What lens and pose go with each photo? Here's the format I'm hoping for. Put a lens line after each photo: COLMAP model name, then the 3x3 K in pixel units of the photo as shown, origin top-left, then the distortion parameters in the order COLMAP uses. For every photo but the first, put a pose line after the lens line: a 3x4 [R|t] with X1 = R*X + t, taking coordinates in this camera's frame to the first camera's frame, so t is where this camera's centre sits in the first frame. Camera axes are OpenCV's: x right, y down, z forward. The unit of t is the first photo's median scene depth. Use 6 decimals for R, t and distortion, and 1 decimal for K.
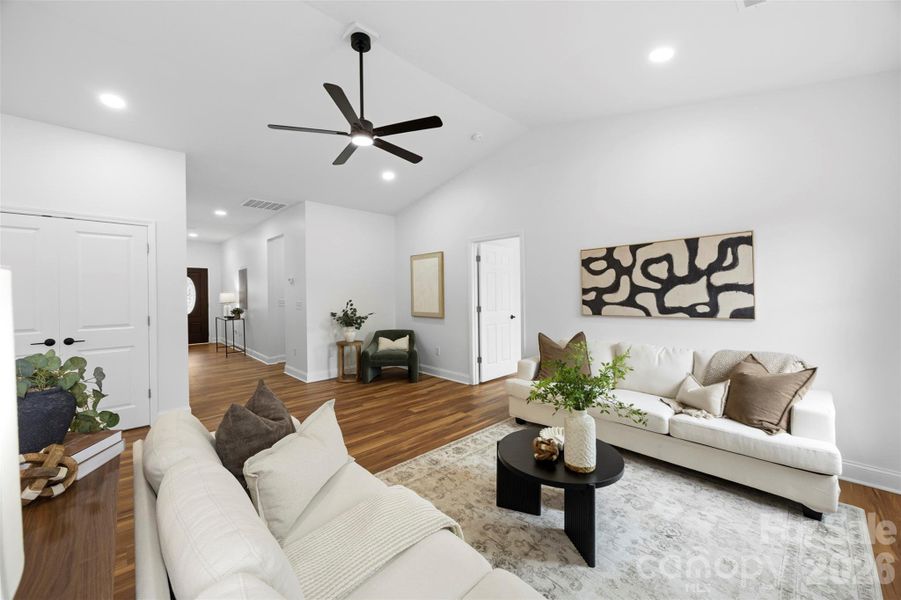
lens RADIAL K [[344.9, 0, 452.2], [0, 344.9, 296.1], [0, 0, 1]] dist [-0.003818, 0.000385]
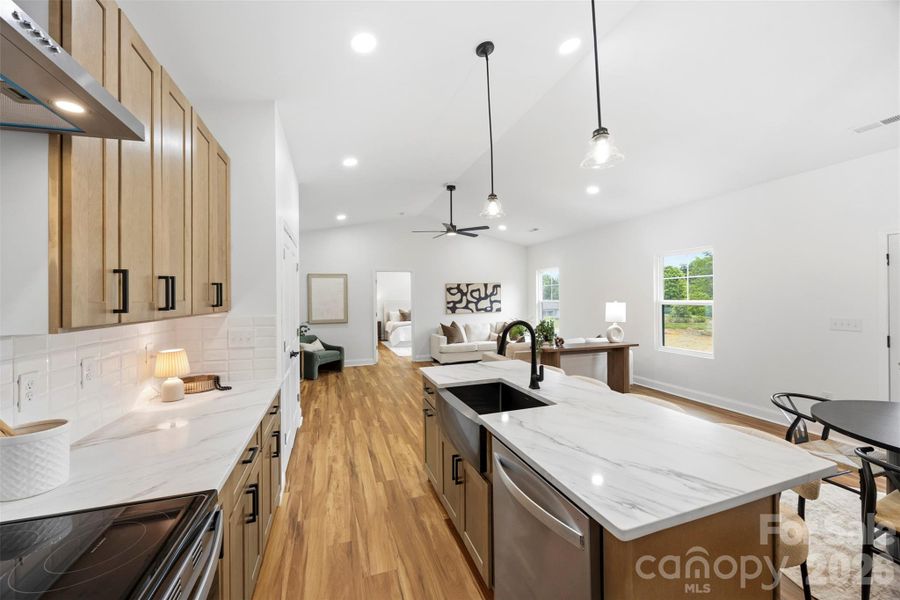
lens RADIAL K [[344.5, 0, 453.7], [0, 344.5, 299.9], [0, 0, 1]] dist [-0.003818, 0.000385]
pose [[0.412769, -0.004324, 0.910825, -1.783339], [0.010637, 0.999943, -0.000074, -0.035274], [-0.910773, 0.009719, 0.412792, 0.081429]]
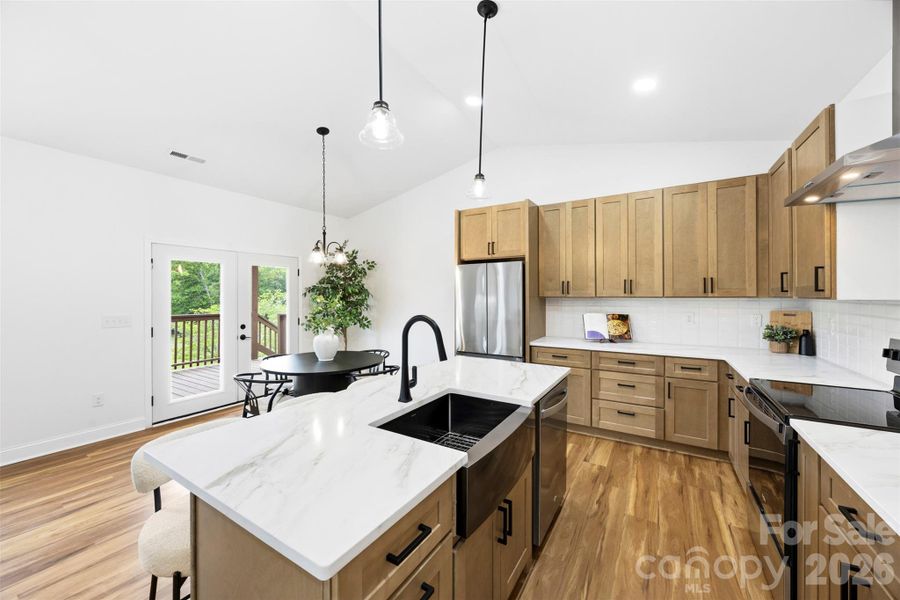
lens RADIAL K [[344.5, 0, 443.8], [0, 344.5, 295.5], [0, 0, 1]] dist [-0.003818, 0.000385]
pose [[-0.969899, 0.004991, -0.243454, -1.071653], [0.004683, 0.999987, 0.001843, -0.025876], [0.243461, 0.000648, -0.969911, 0.714417]]
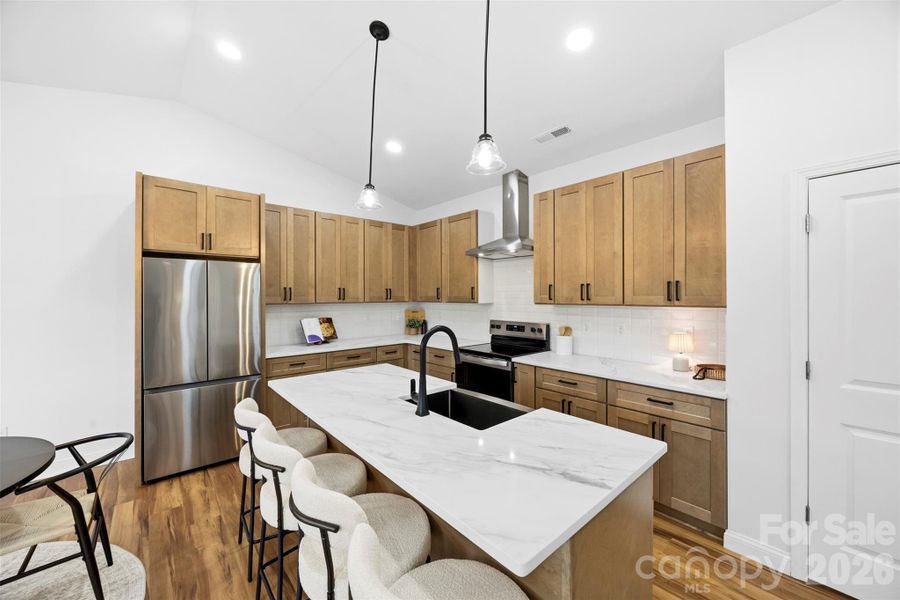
lens RADIAL K [[344.5, 0, 448.9], [0, 344.5, 297.2], [0, 0, 1]] dist [-0.003818, 0.000385]
pose [[-0.042248, 0.006137, -0.999088, -0.643460], [0.002153, 0.999979, 0.006051, -0.043522], [0.999105, -0.001895, -0.042260, 0.271111]]
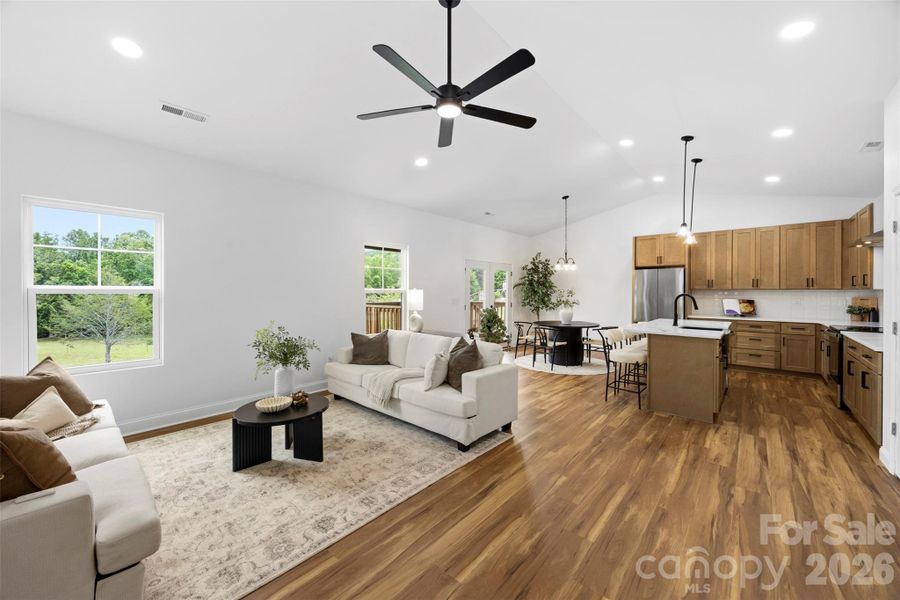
lens RADIAL K [[344.5, 0, 447.2], [0, 344.5, 293.4], [0, 0, 1]] dist [-0.003818, 0.000385]
pose [[-0.997065, 0.001711, -0.076536, -0.148524], [0.001101, 0.999967, 0.008020, -0.011243], [0.076548, 0.007912, -0.997035, 1.481805]]
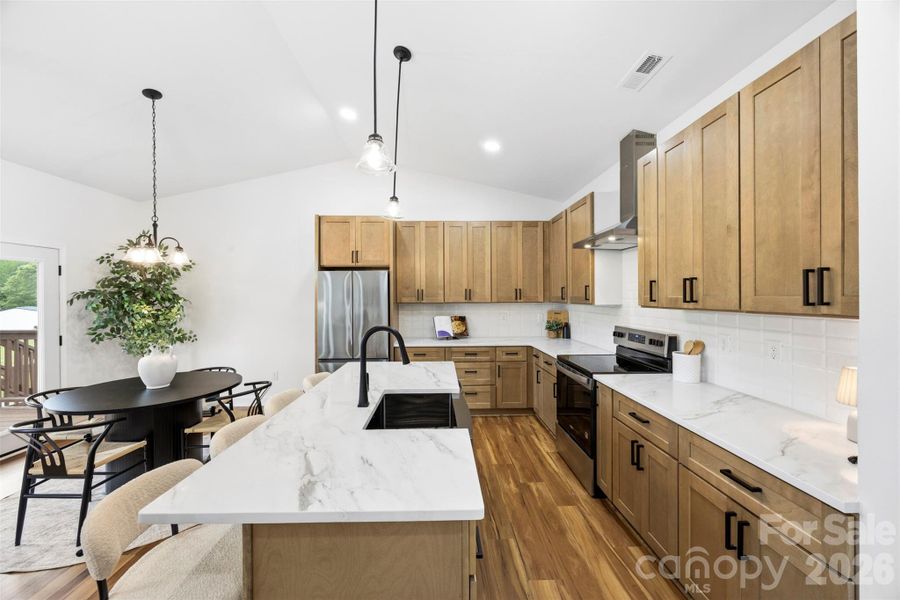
lens RADIAL K [[344.5, 0, 448.0], [0, 344.5, 299.1], [0, 0, 1]] dist [-0.003818, 0.000385]
pose [[-0.671699, 0.010860, -0.740745, -0.828480], [0.005822, 0.999939, 0.009380, -0.043418], [0.740802, 0.001988, -0.671721, 0.673748]]
